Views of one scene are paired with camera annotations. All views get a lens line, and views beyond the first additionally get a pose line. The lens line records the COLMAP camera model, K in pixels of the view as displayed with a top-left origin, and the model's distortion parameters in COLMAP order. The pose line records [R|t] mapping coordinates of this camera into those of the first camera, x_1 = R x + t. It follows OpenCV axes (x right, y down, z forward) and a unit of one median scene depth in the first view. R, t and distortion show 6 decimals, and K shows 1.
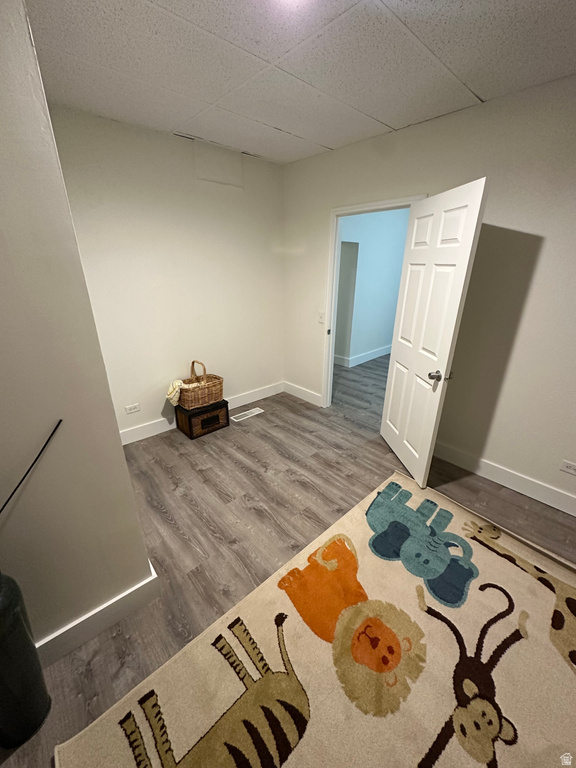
lens RADIAL K [[307.7, 0, 288.5], [0, 307.7, 382.7], [0, 0, 1]] dist [0.004089, 0.000993]
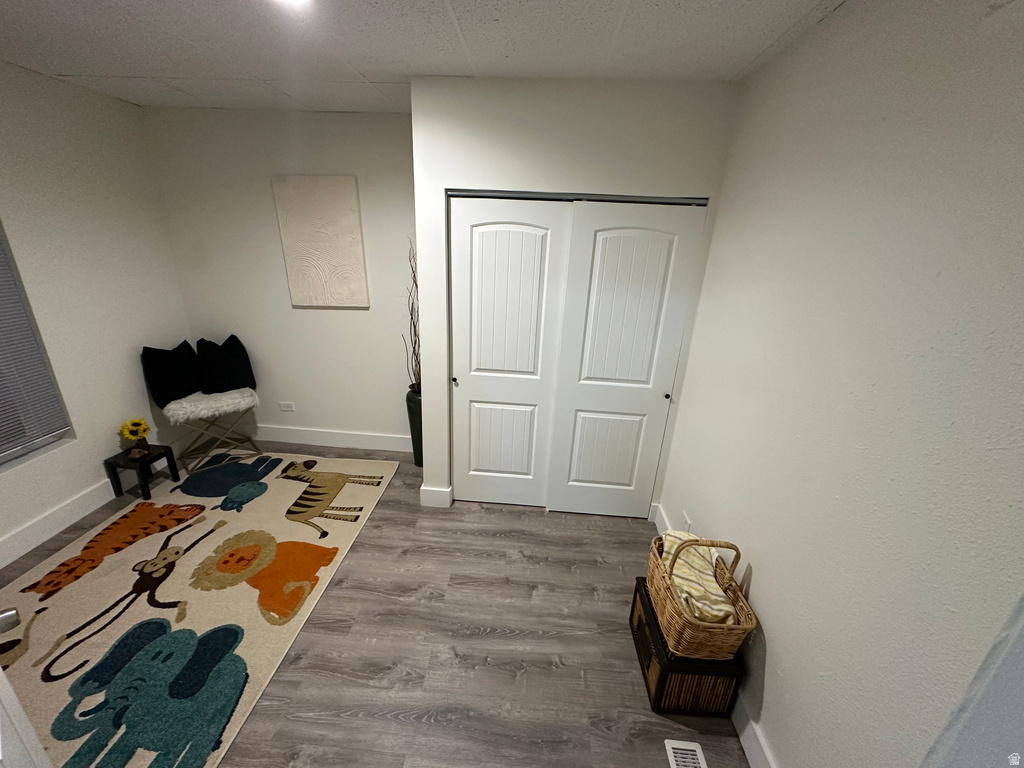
lens RADIAL K [[410.3, 0, 512.8], [0, 410.3, 386.0], [0, 0, 1]] dist [0.004089, 0.000993]
pose [[-0.714920, 0.208536, -0.667385, 0.307592], [-0.294262, 0.776110, 0.557730, -0.660035], [0.634271, 0.595118, -0.493492, 1.426567]]
